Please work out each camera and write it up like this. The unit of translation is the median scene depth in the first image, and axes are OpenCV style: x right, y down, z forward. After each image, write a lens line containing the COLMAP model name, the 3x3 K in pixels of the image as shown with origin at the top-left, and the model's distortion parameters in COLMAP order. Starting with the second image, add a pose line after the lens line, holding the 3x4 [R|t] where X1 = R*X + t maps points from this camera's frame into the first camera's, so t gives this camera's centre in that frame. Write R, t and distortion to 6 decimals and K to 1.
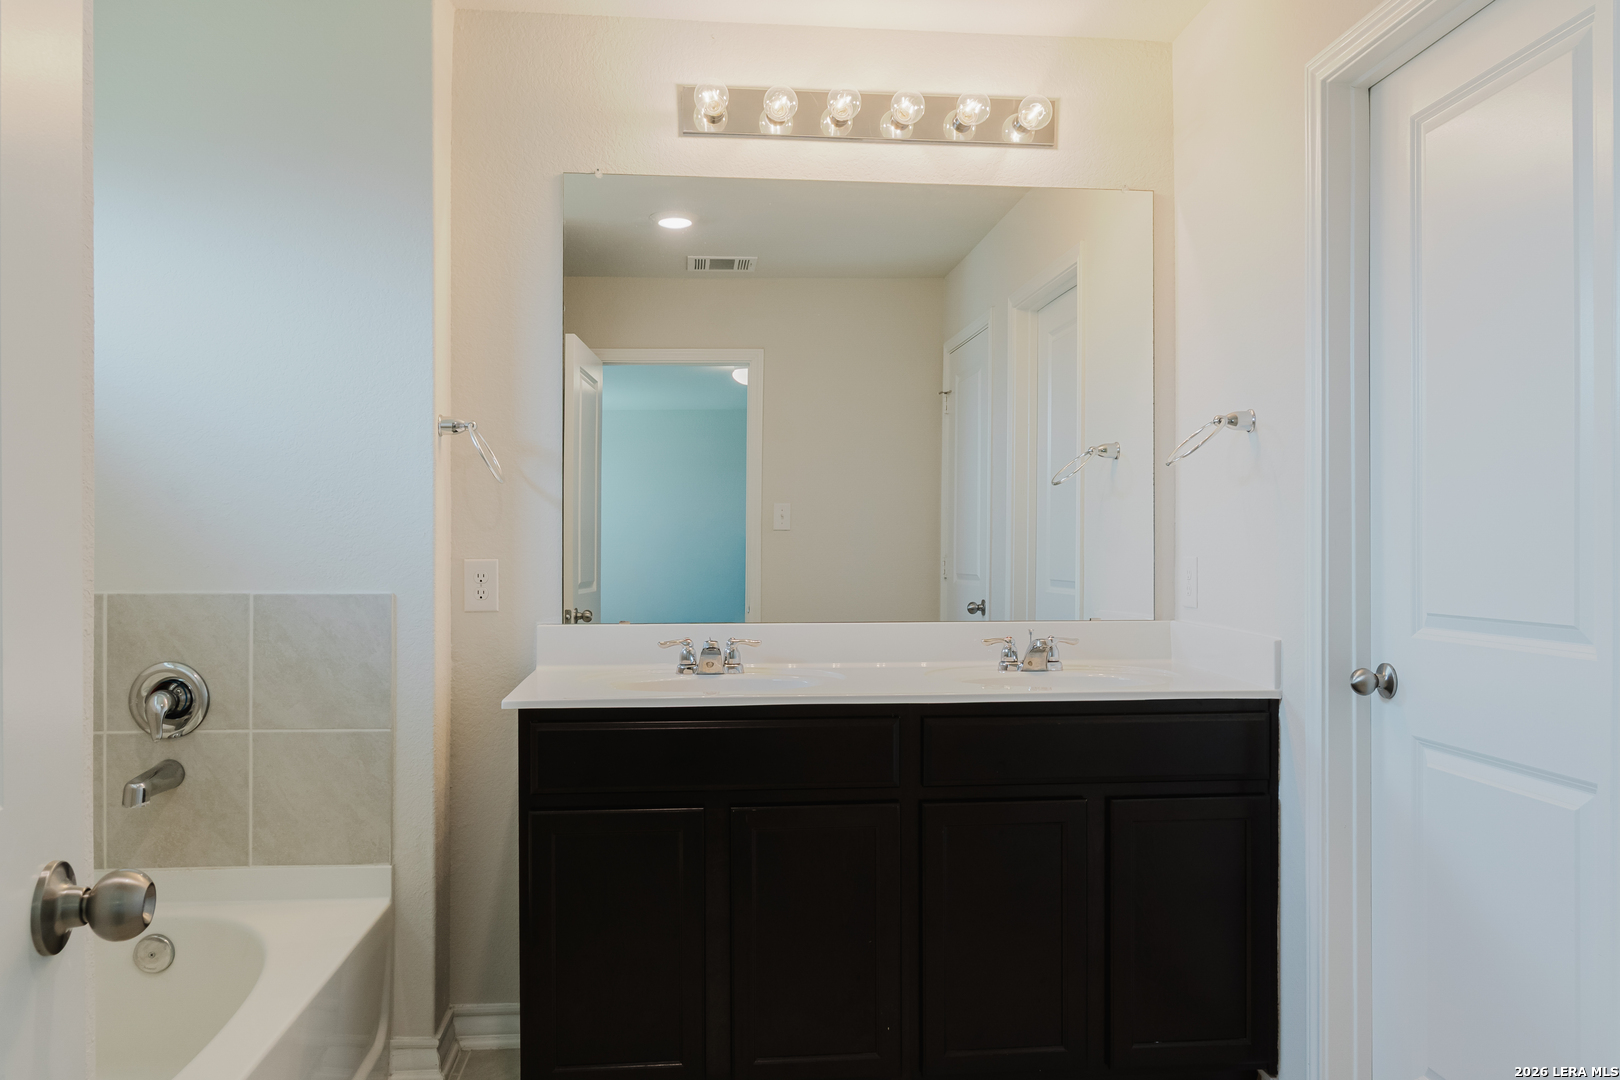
lens RADIAL K [[1195.0, 0, 809.0], [0, 1195.0, 541.3], [0, 0, 1]] dist [-0.015698, 0.009917]
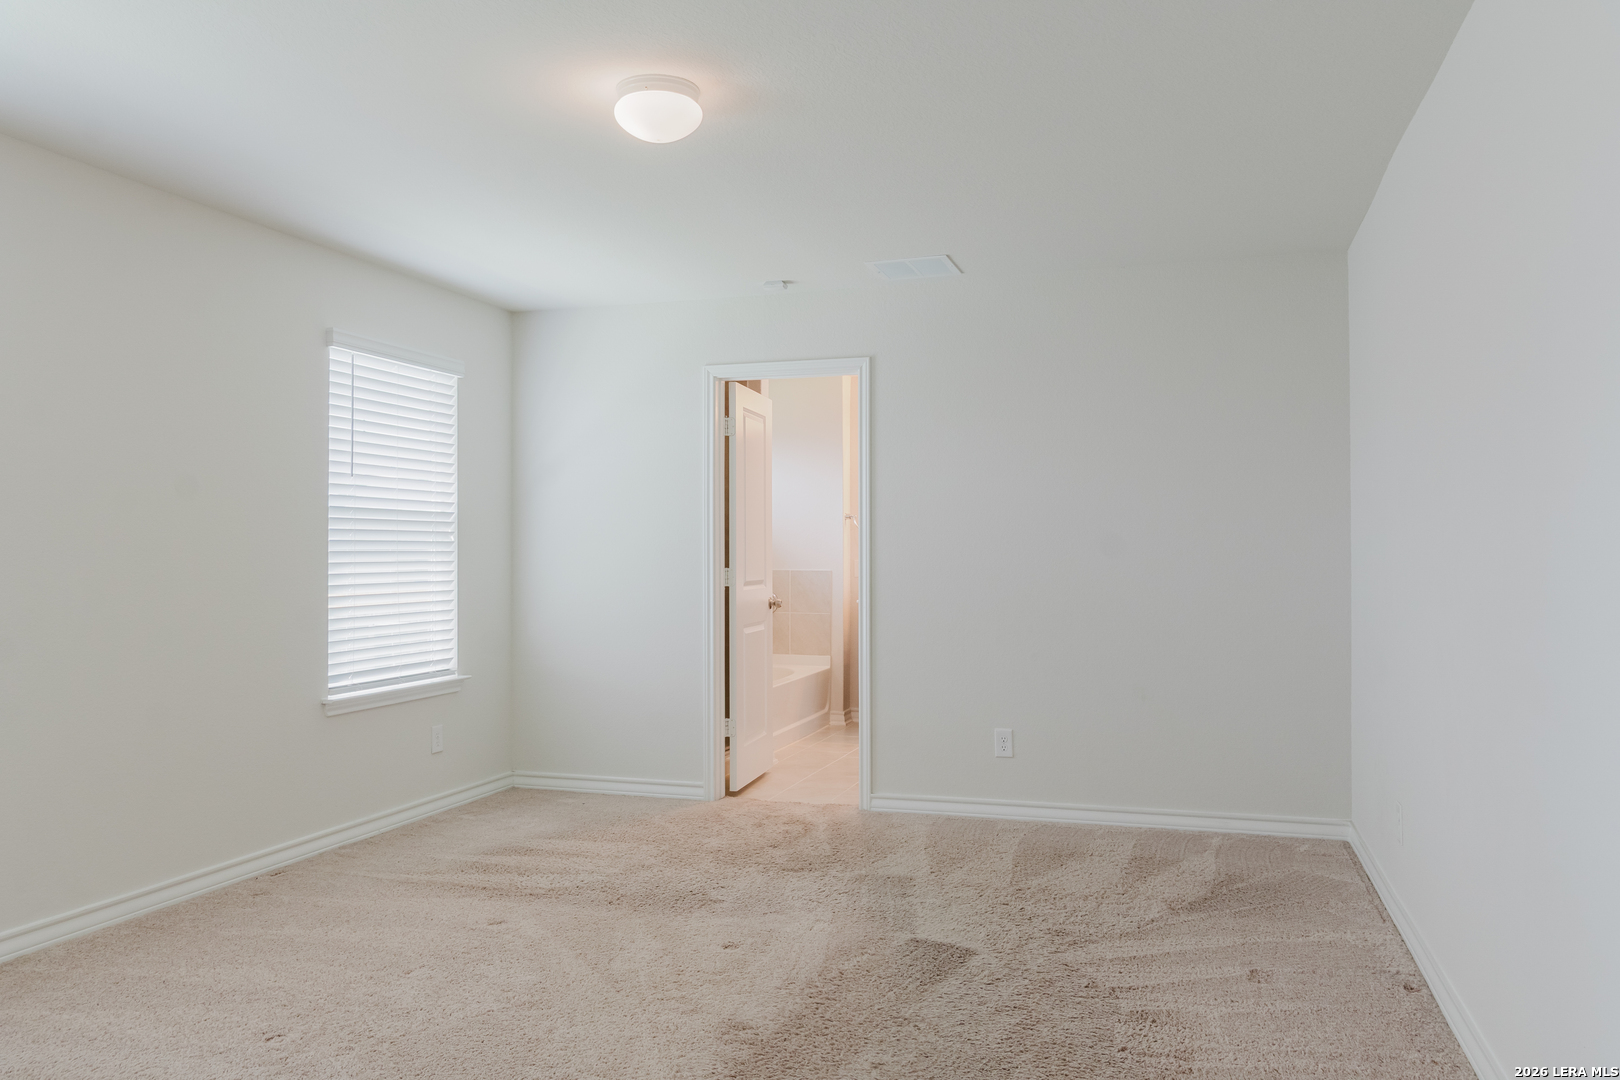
lens RADIAL K [[1195.0, 0, 810.0], [0, 1195.0, 541.9], [0, 0, 1]] dist [-0.015698, 0.009917]
pose [[0.925528, -0.000547, -0.378680, 0.772501], [-0.001686, 0.999983, -0.005563, -0.013201], [0.378677, 0.005787, 0.925511, -1.890528]]
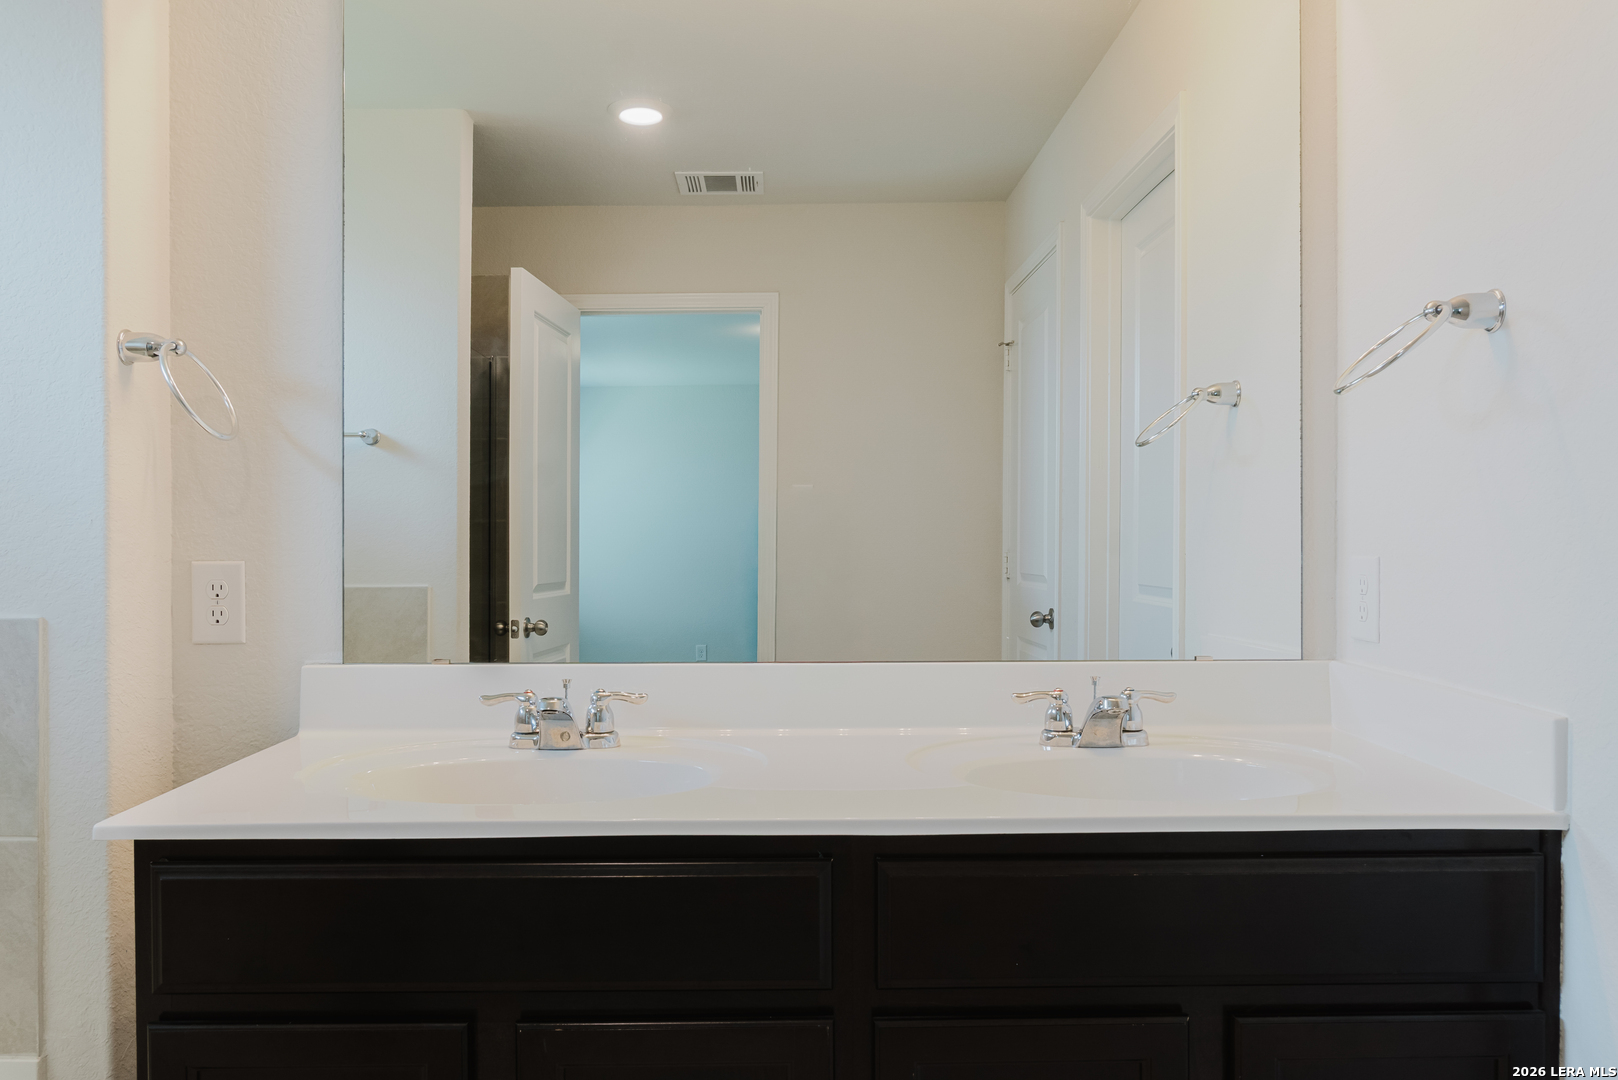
lens RADIAL K [[1193.6, 0, 813.6], [0, 1193.6, 540.7], [0, 0, 1]] dist [-0.015698, 0.009917]
pose [[0.997022, -0.001485, -0.077098, 0.093219], [0.002017, 0.999975, 0.006815, 0.000484], [0.077086, -0.006950, 0.997000, 0.399724]]
